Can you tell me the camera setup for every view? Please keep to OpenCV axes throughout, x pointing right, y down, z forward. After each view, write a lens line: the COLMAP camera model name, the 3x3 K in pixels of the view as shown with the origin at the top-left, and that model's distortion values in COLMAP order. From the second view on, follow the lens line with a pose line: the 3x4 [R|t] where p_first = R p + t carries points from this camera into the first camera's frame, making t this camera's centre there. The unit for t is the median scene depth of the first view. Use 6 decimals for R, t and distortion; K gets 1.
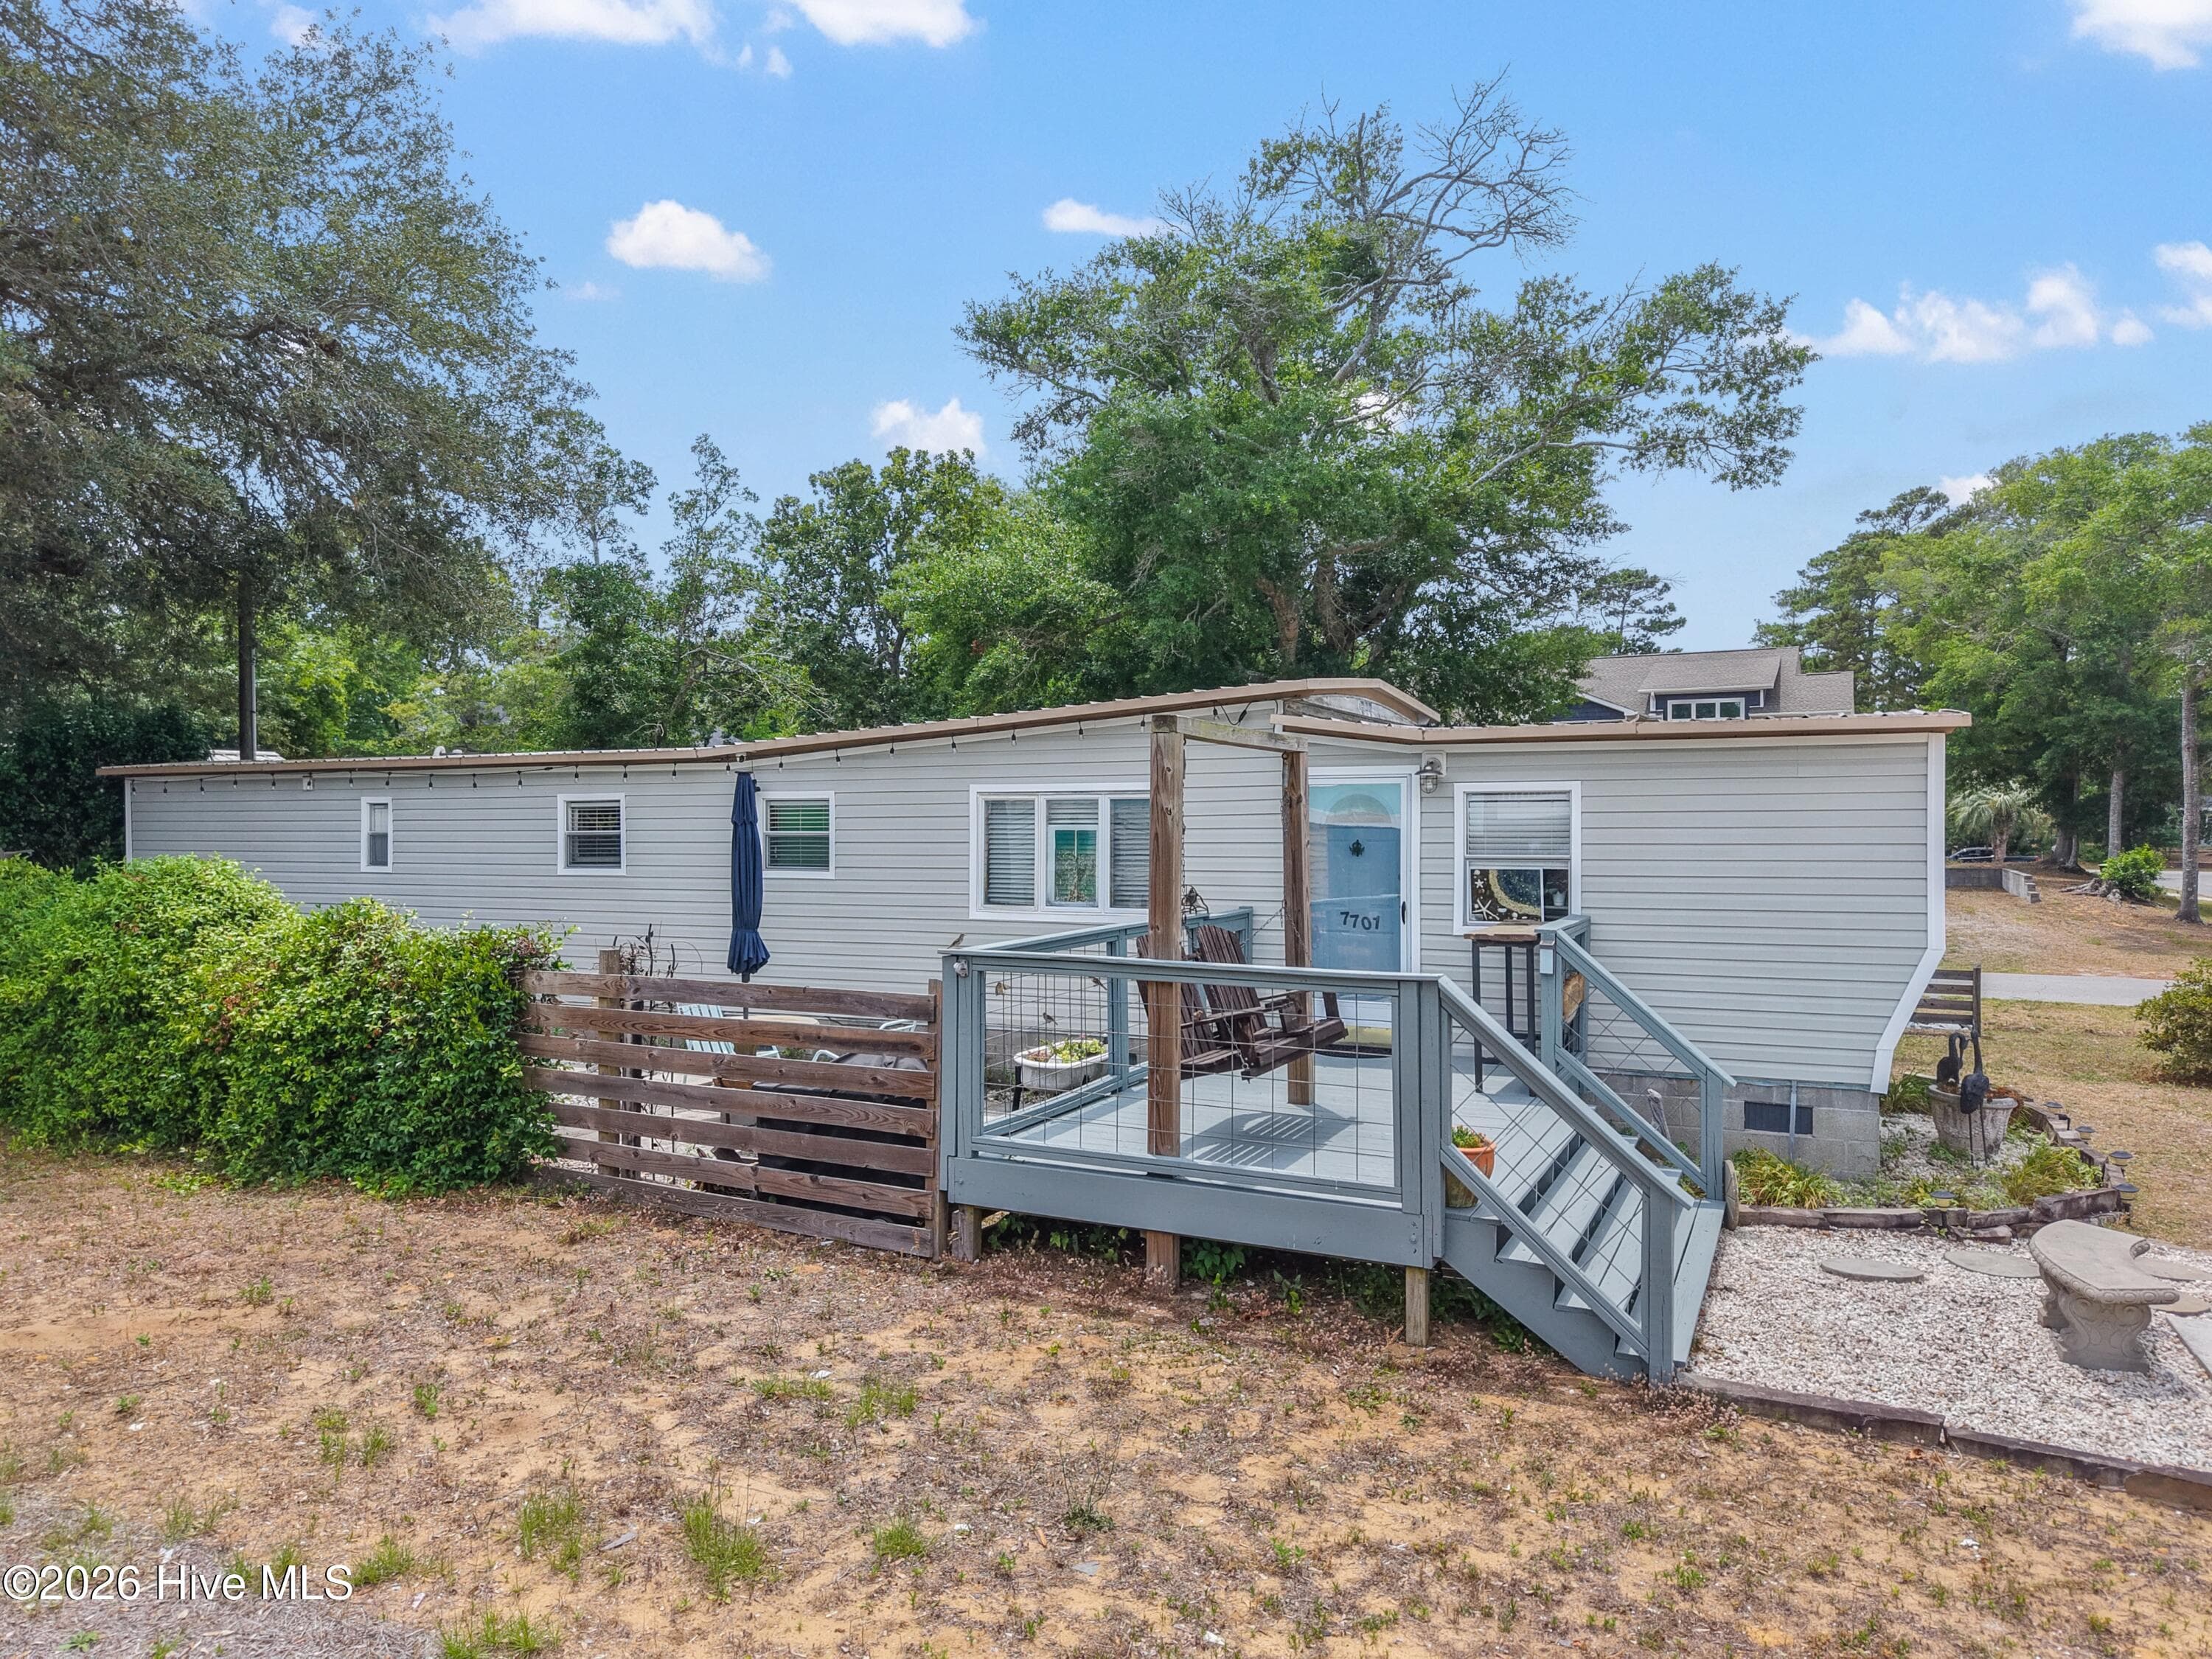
lens RADIAL K [[1614.5, 0, 1122.1], [0, 1614.5, 822.6], [0, 0, 1]] dist [0.028449, -0.001176]
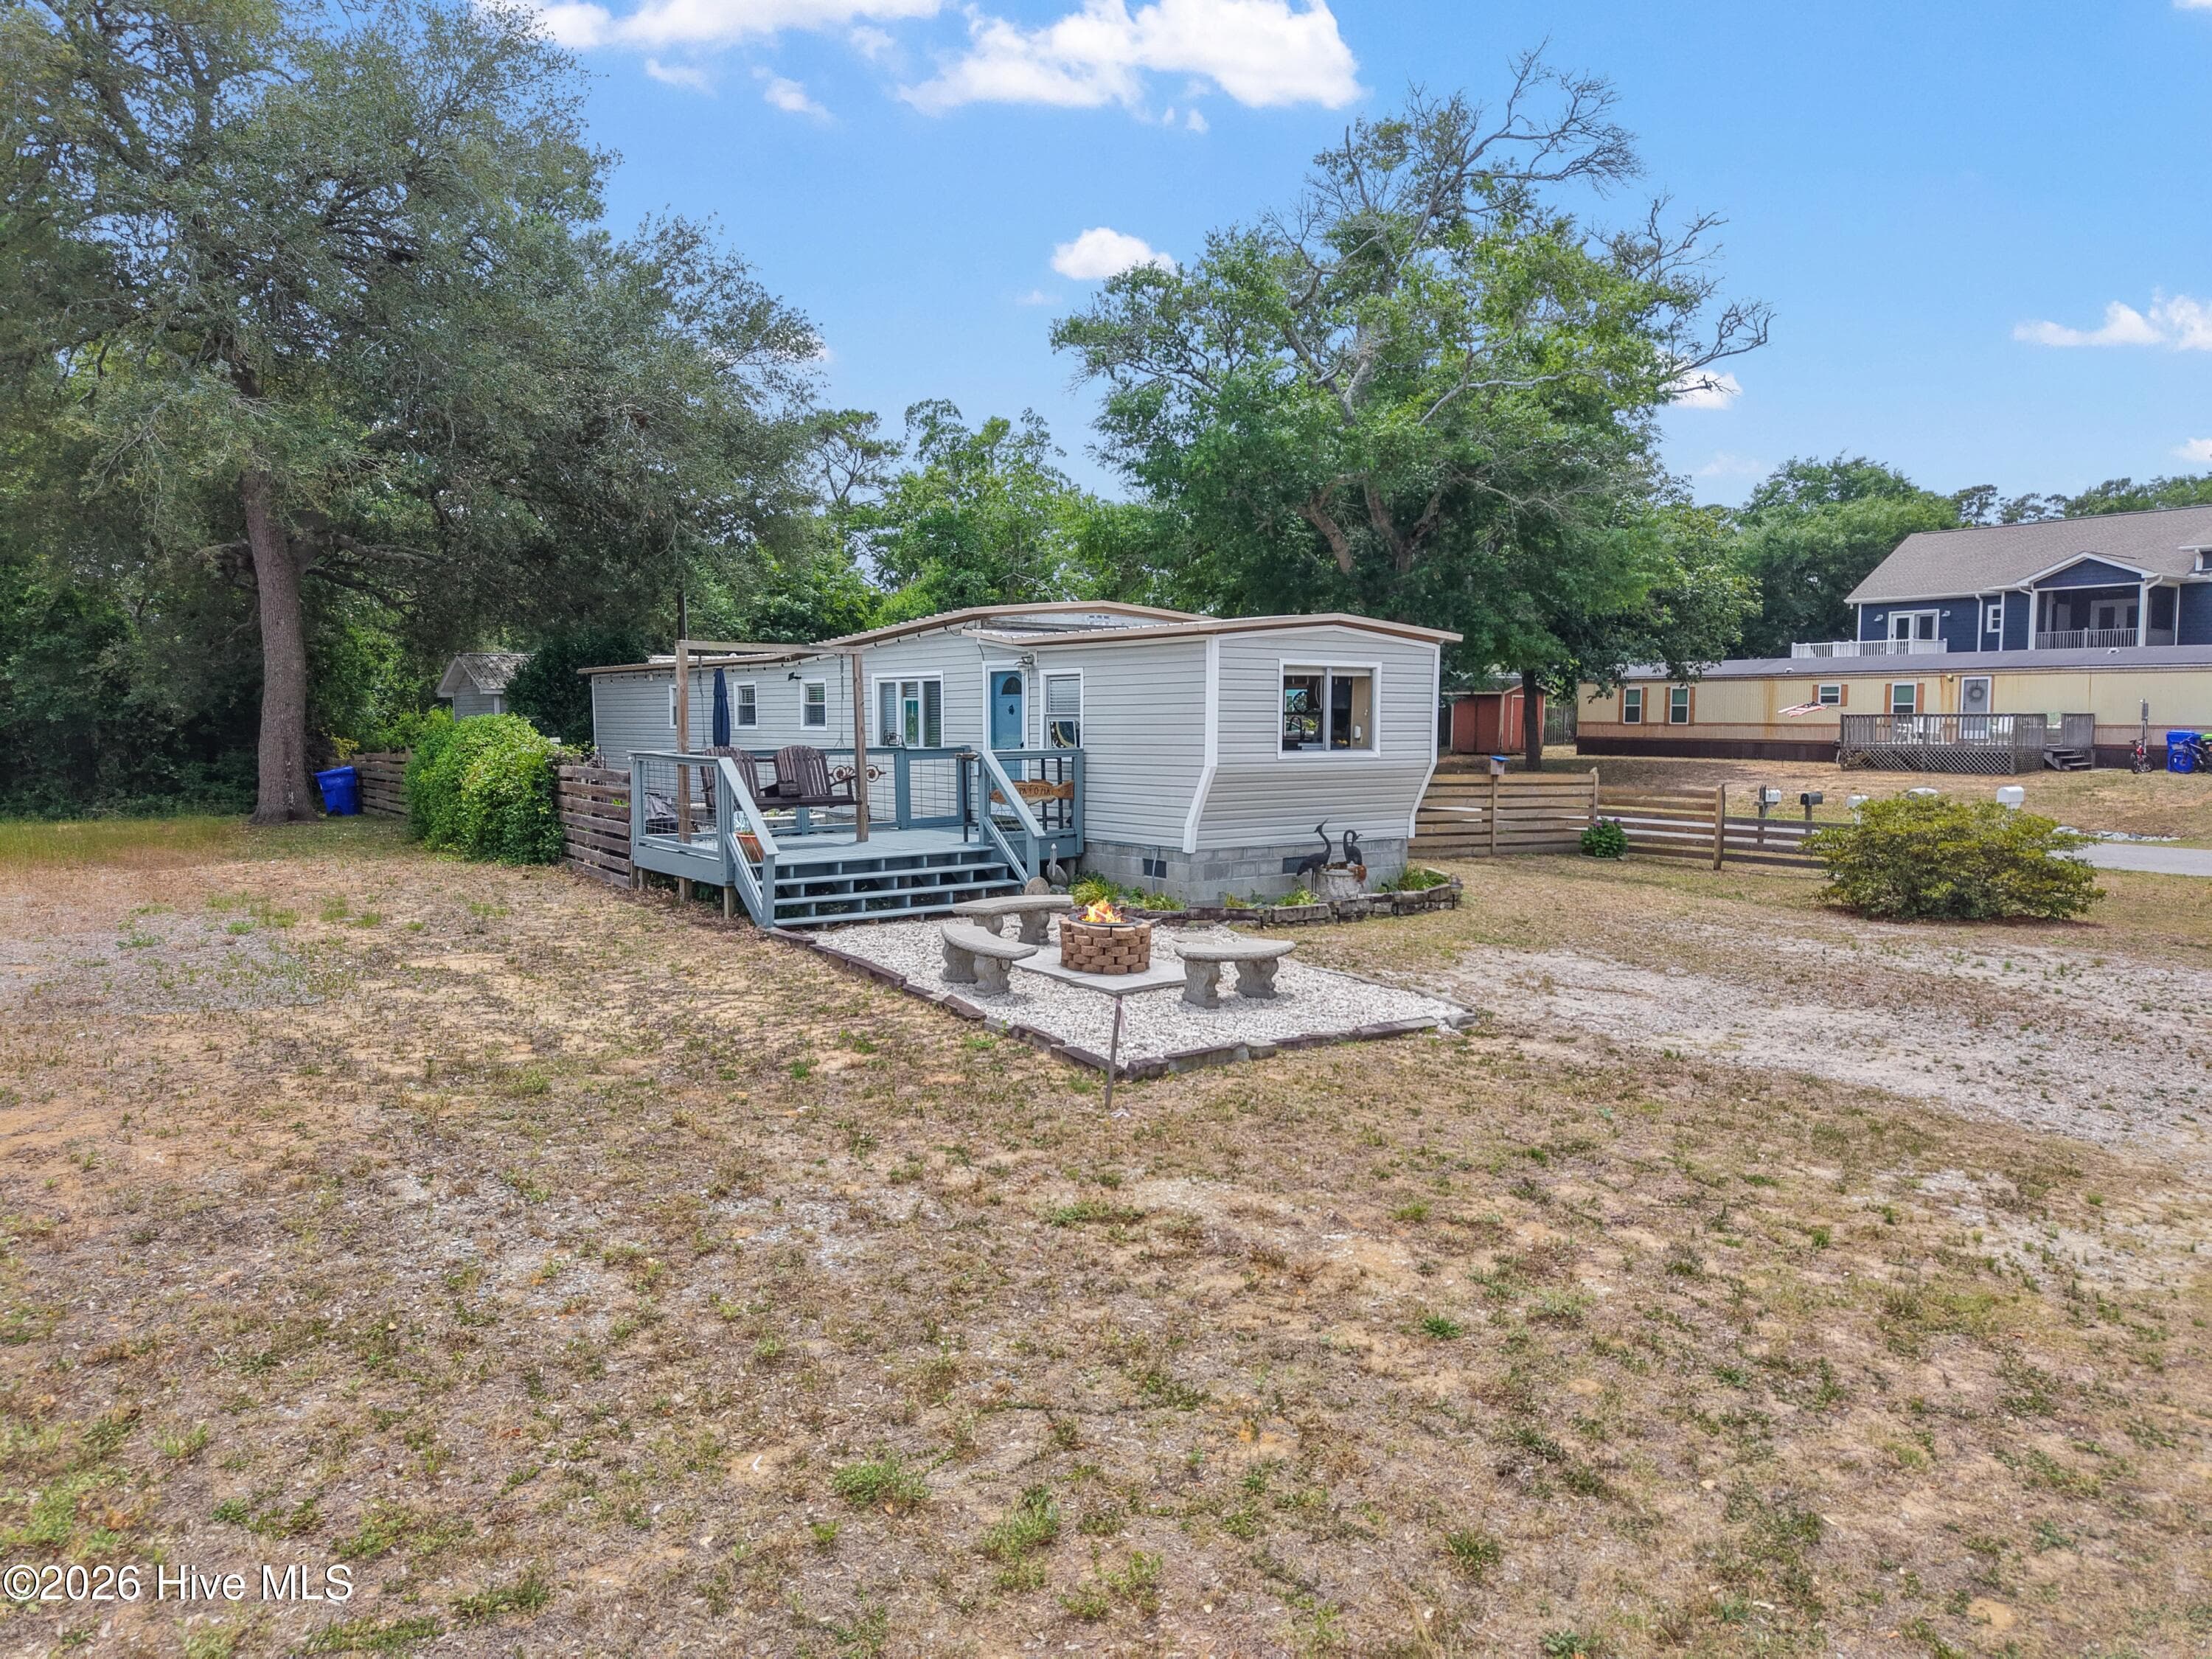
lens RADIAL K [[1480.0, 0, 1094.5], [0, 1480.0, 828.3], [0, 0, 1]] dist [0.031088, -0.036555]
pose [[0.895676, 0.033654, -0.443433, 0.844479], [0.003206, 0.996618, 0.082112, 0.012236], [0.444697, -0.074967, 0.892538, -0.315304]]
